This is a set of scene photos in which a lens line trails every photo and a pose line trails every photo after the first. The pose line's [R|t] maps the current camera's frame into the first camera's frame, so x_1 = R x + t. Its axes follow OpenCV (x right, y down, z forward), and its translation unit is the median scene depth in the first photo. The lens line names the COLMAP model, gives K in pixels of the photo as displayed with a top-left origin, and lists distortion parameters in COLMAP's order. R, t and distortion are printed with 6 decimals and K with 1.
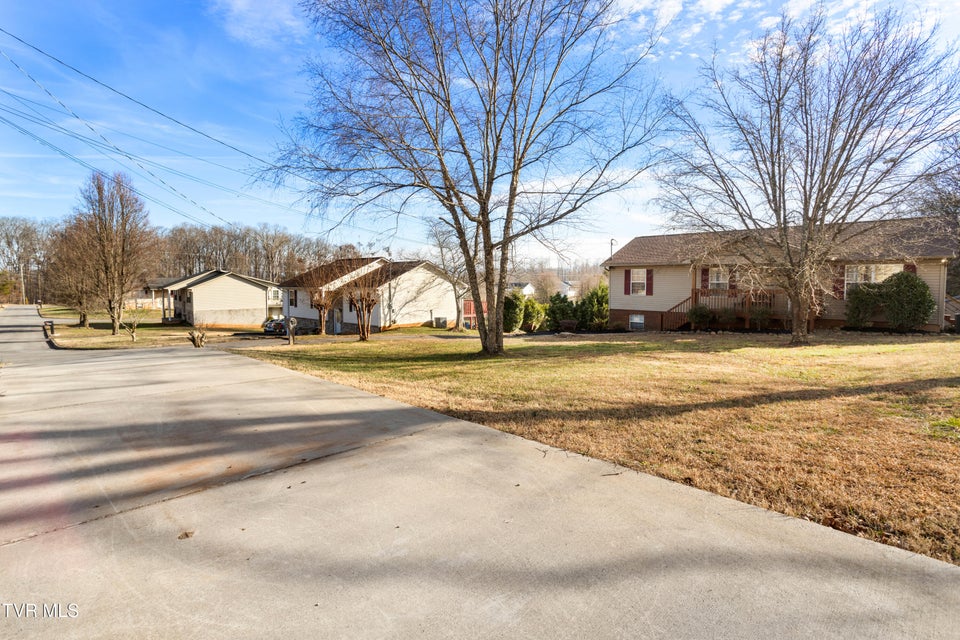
lens RADIAL K [[458.2, 0, 472.0], [0, 458.2, 307.6], [0, 0, 1]] dist [0.001975, 0.001009]
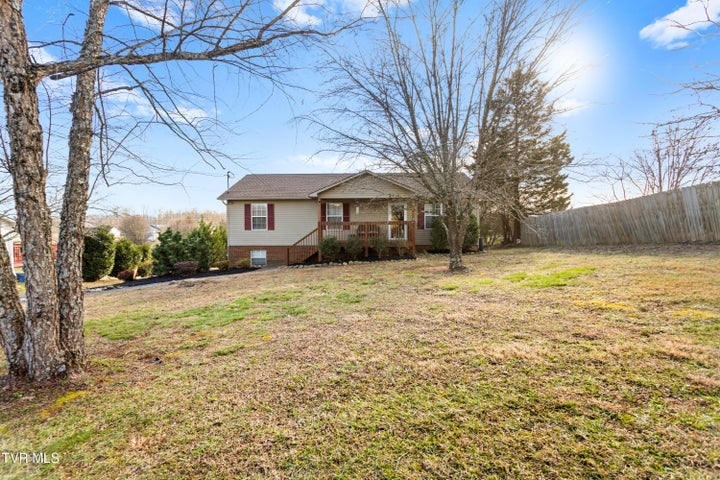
lens RADIAL K [[343.7, 0, 354.0], [0, 343.7, 230.7], [0, 0, 1]] dist [0.001975, 0.001009]
pose [[0.742198, -0.016448, 0.669978, 0.022916], [0.044765, 0.998683, -0.025073, 0.001435], [-0.668684, 0.048600, 0.741957, 0.325562]]
